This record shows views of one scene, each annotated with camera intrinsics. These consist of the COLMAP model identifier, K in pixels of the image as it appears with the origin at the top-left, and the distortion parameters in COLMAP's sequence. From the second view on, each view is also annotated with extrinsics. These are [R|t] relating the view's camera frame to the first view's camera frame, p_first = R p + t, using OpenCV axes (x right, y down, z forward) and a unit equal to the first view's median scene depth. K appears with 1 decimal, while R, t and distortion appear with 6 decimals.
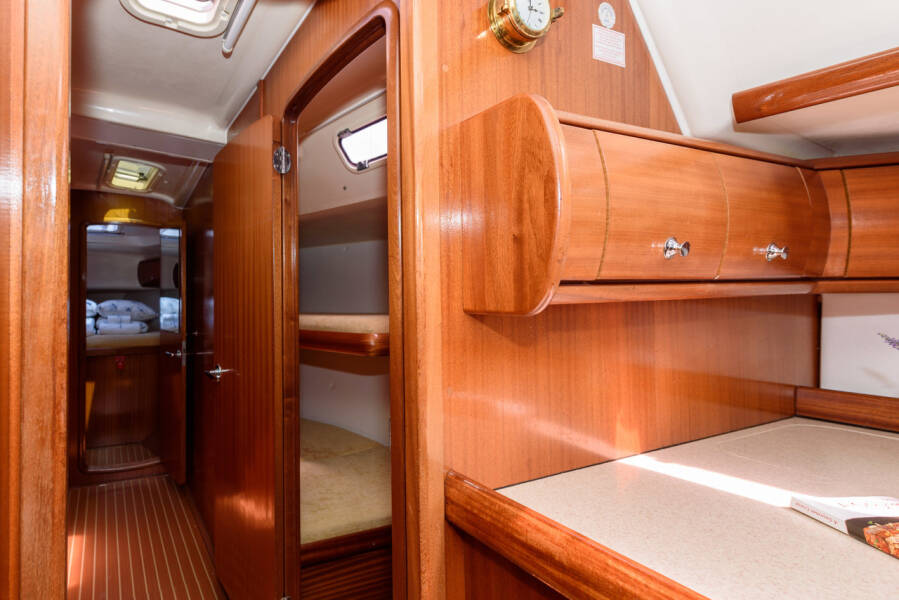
lens RADIAL K [[365.3, 0, 449.5], [0, 365.3, 300.0], [0, 0, 1]] dist [0.002689, 0.000230]
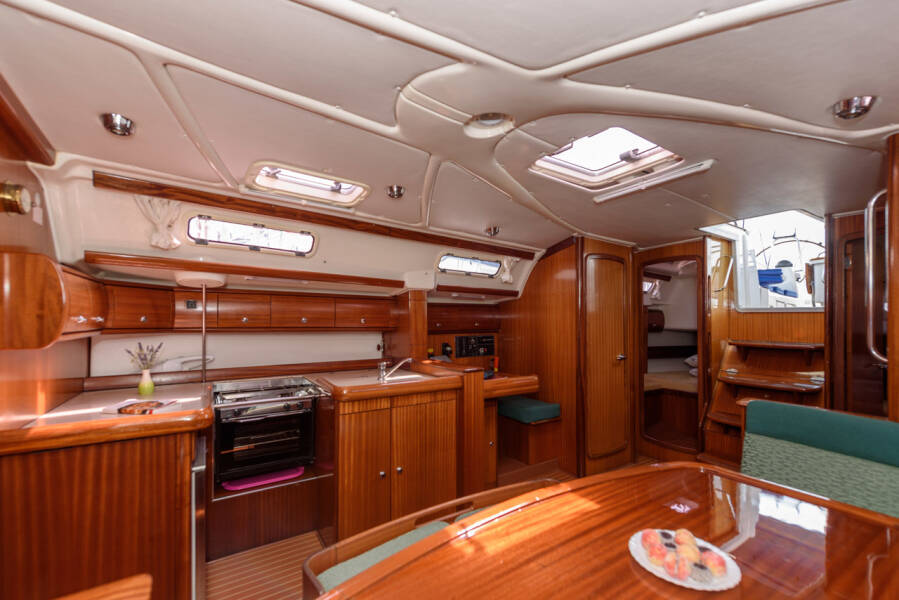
lens RADIAL K [[345.9, 0, 447.8], [0, 345.9, 325.0], [0, 0, 1]] dist [-0.001399, -0.000023]
pose [[-0.213459, 0.021999, 0.976704, -2.551420], [-0.027388, 0.999219, -0.028492, -0.117672], [-0.976568, -0.032832, -0.212690, -1.103953]]
